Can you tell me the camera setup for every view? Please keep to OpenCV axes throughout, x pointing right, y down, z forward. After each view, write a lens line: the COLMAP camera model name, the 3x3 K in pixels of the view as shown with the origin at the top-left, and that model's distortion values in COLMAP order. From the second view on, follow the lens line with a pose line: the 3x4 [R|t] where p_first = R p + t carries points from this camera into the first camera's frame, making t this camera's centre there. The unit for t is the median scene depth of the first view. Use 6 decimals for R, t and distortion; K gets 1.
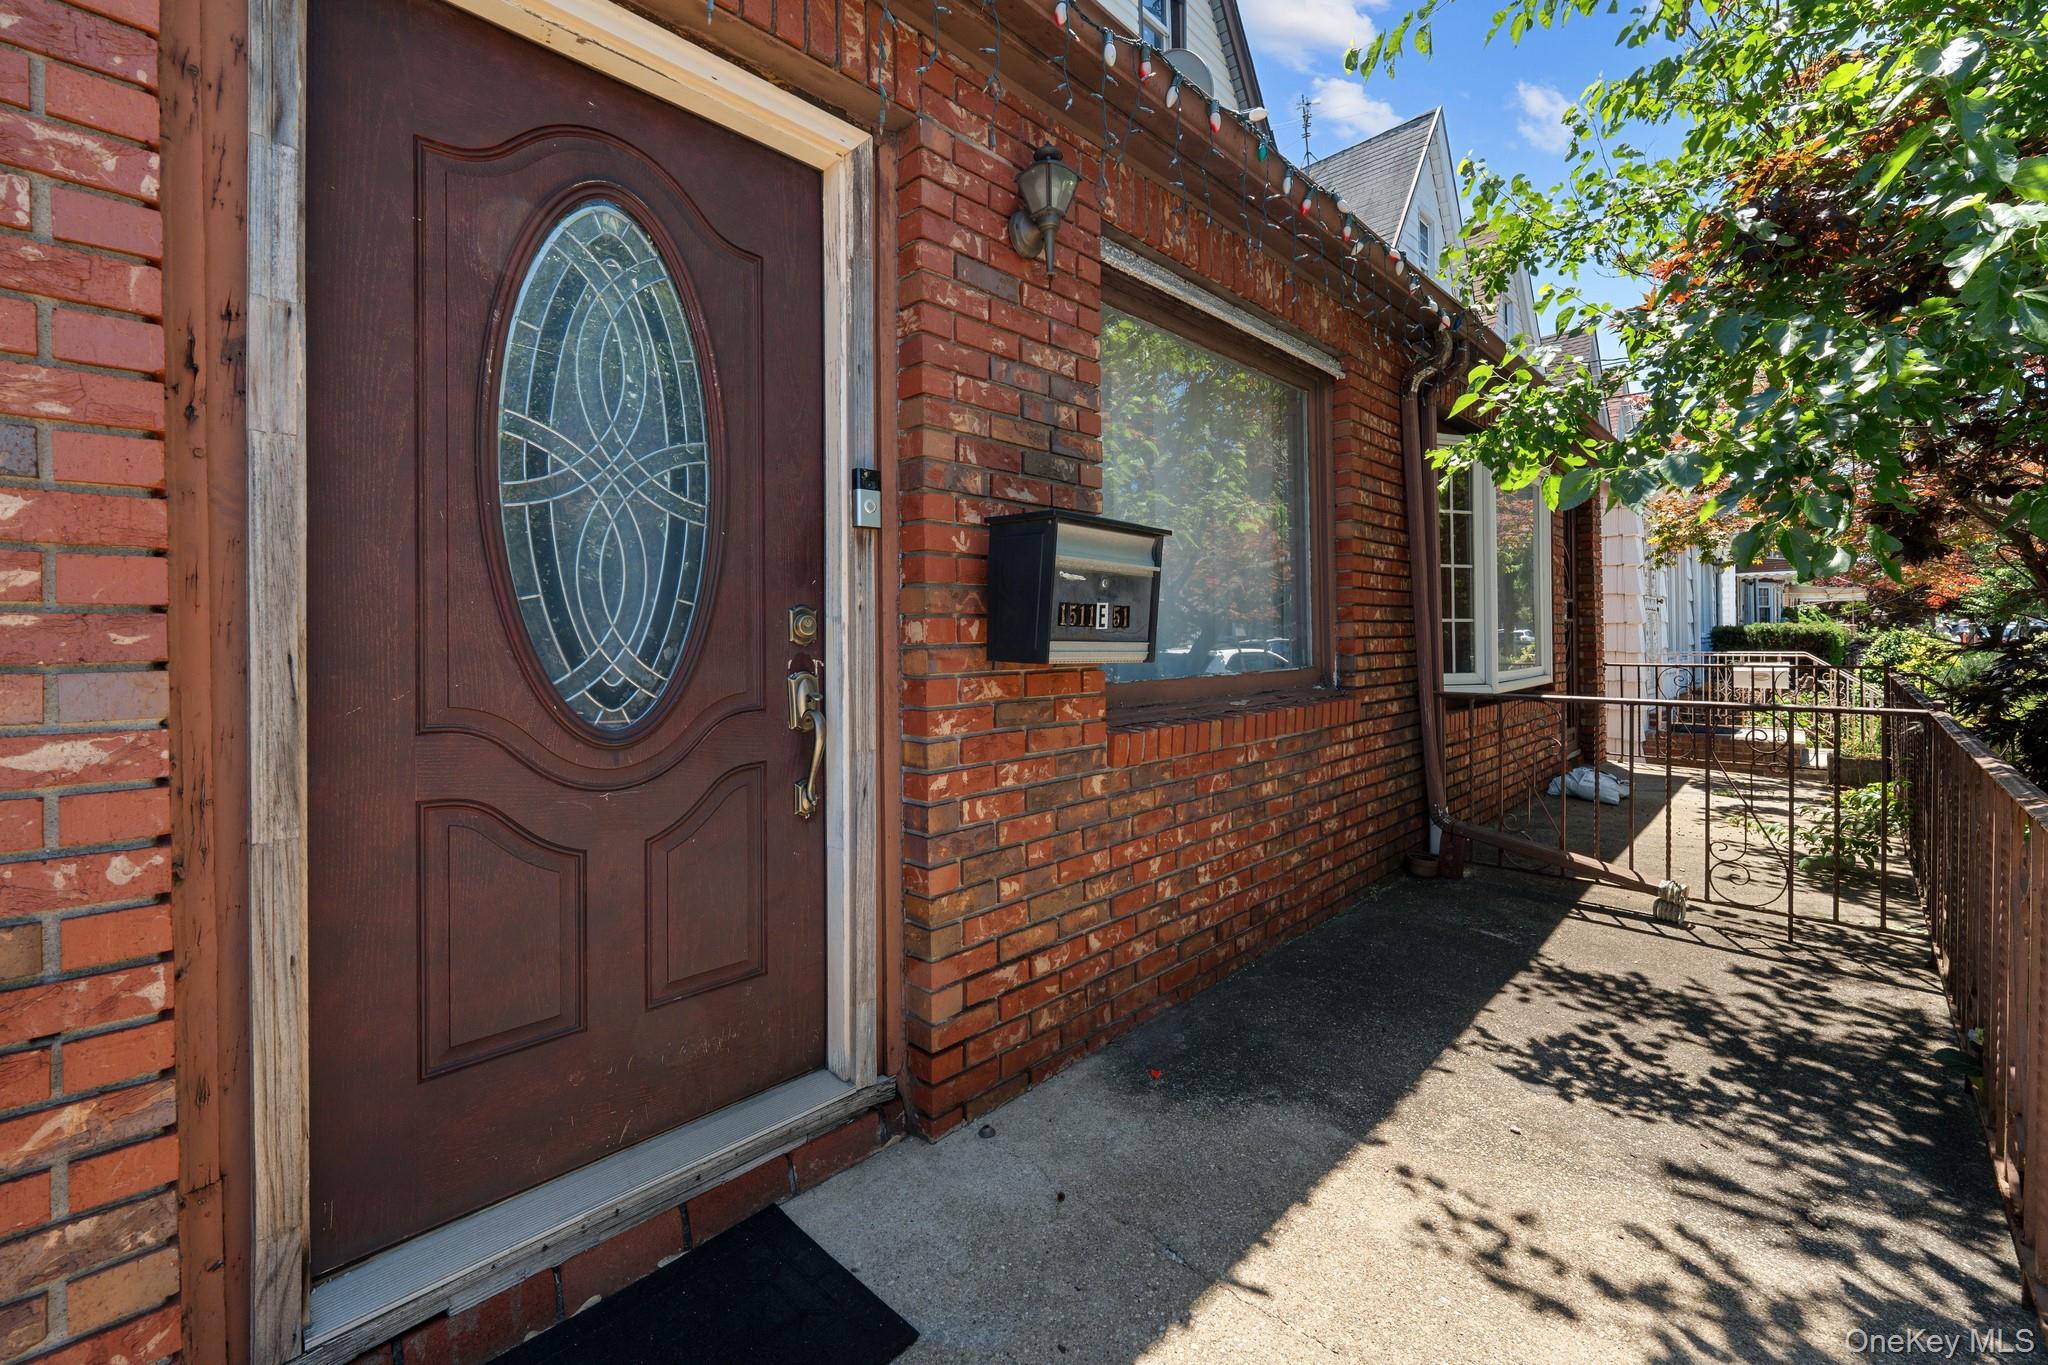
lens RADIAL K [[823.6, 0, 1022.8], [0, 823.6, 646.4], [0, 0, 1]] dist [0.000000, -0.000047]
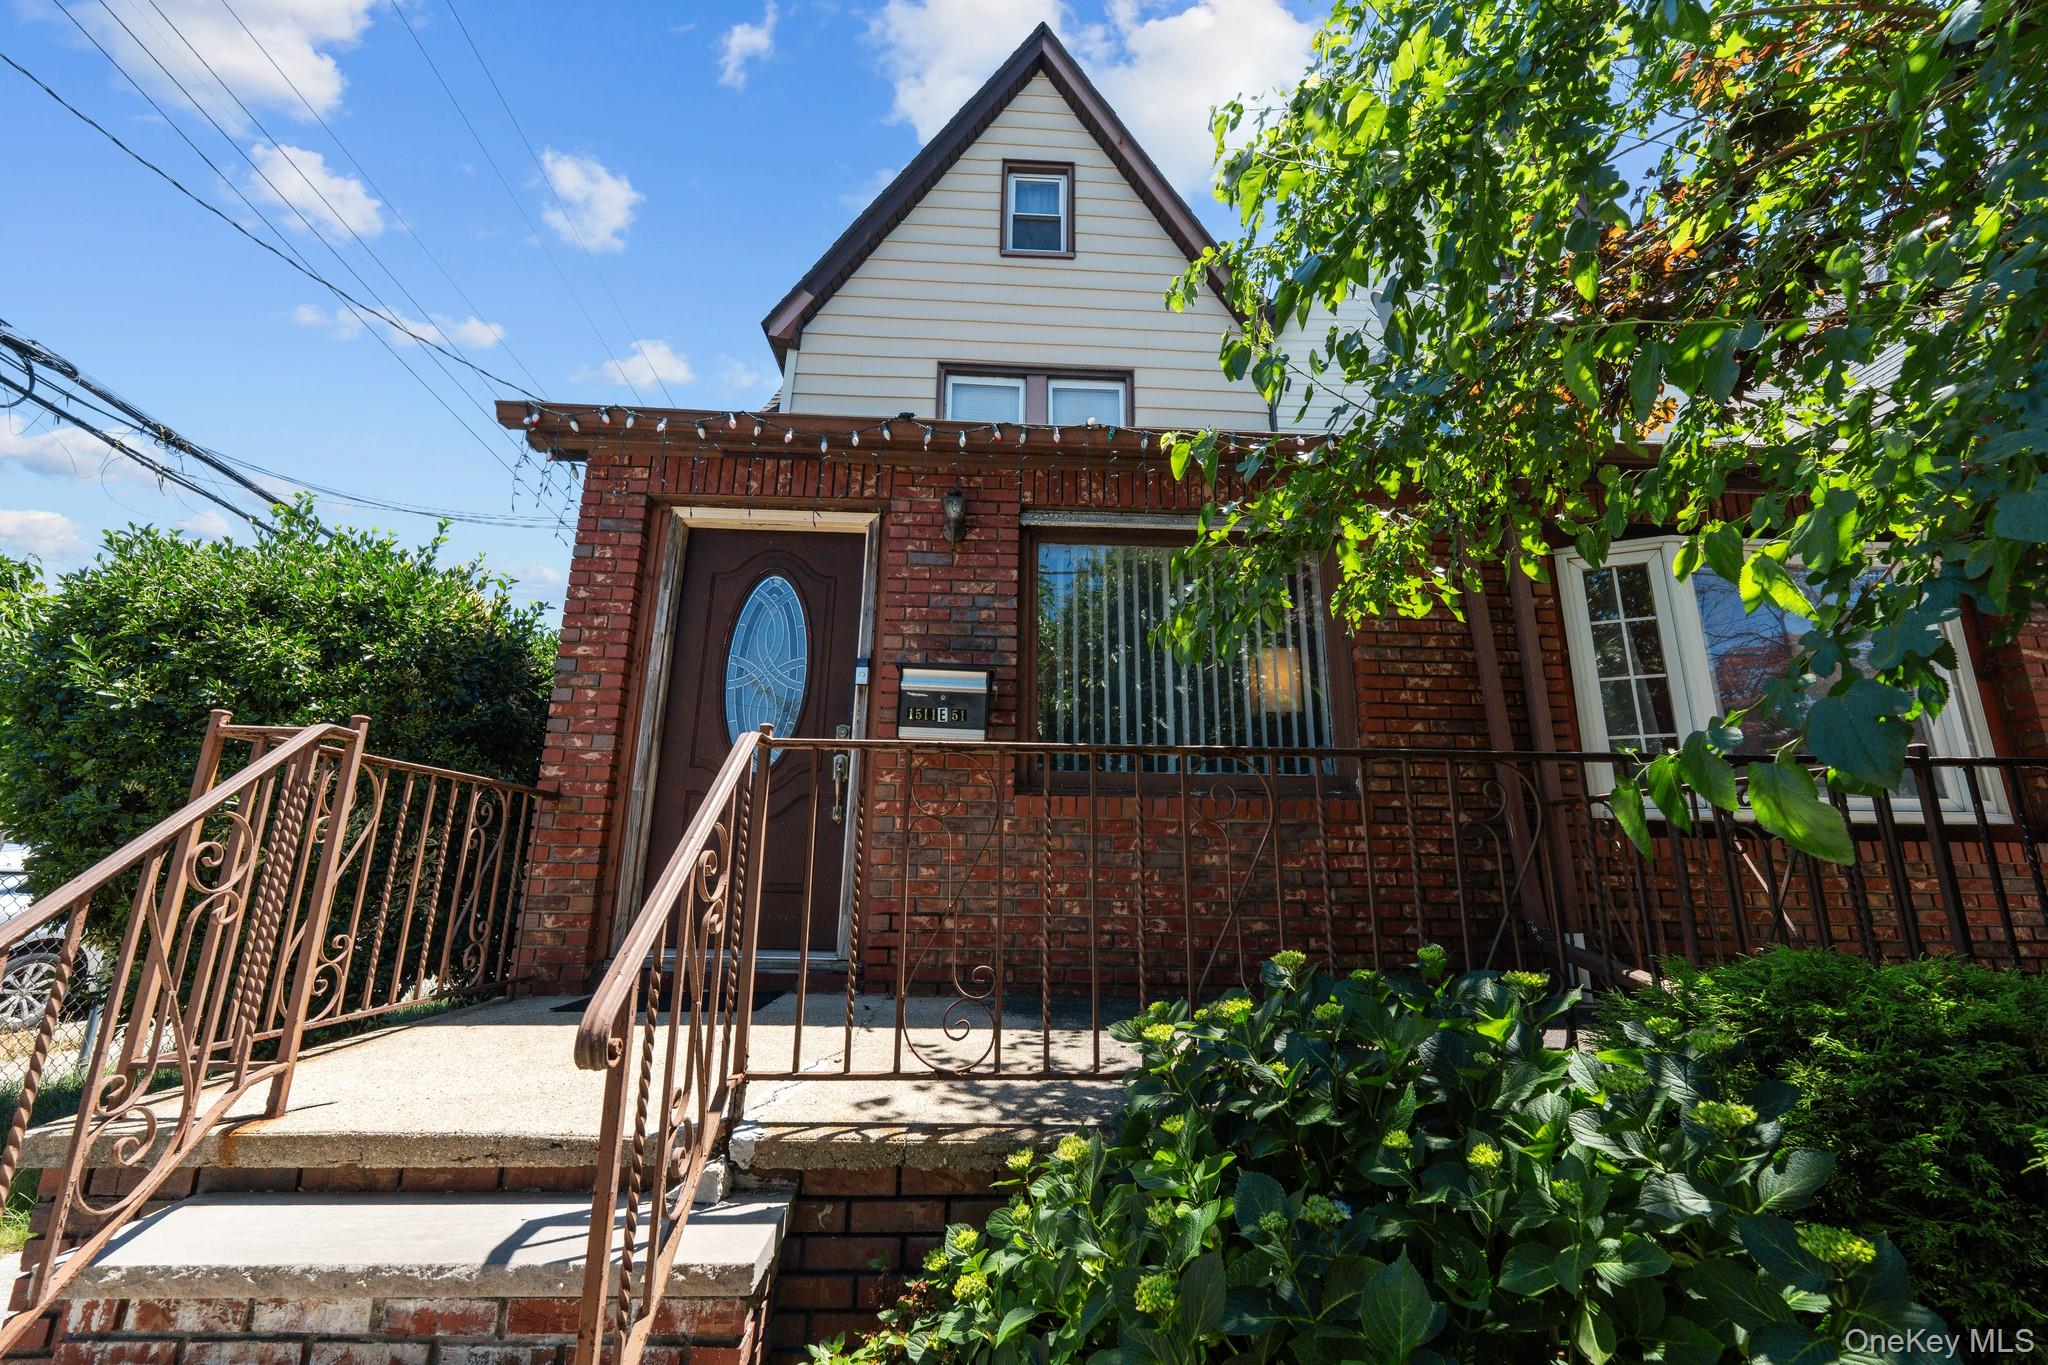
lens RADIAL K [[824.7, 0, 1028.9], [0, 824.7, 678.7], [0, 0, 1]] dist [-0.000392, -0.000270]
pose [[0.741700, -0.134250, -0.657160, 1.500221], [-0.026016, 0.973269, -0.228190, 0.309741], [0.670228, 0.186346, 0.718380, -0.245491]]
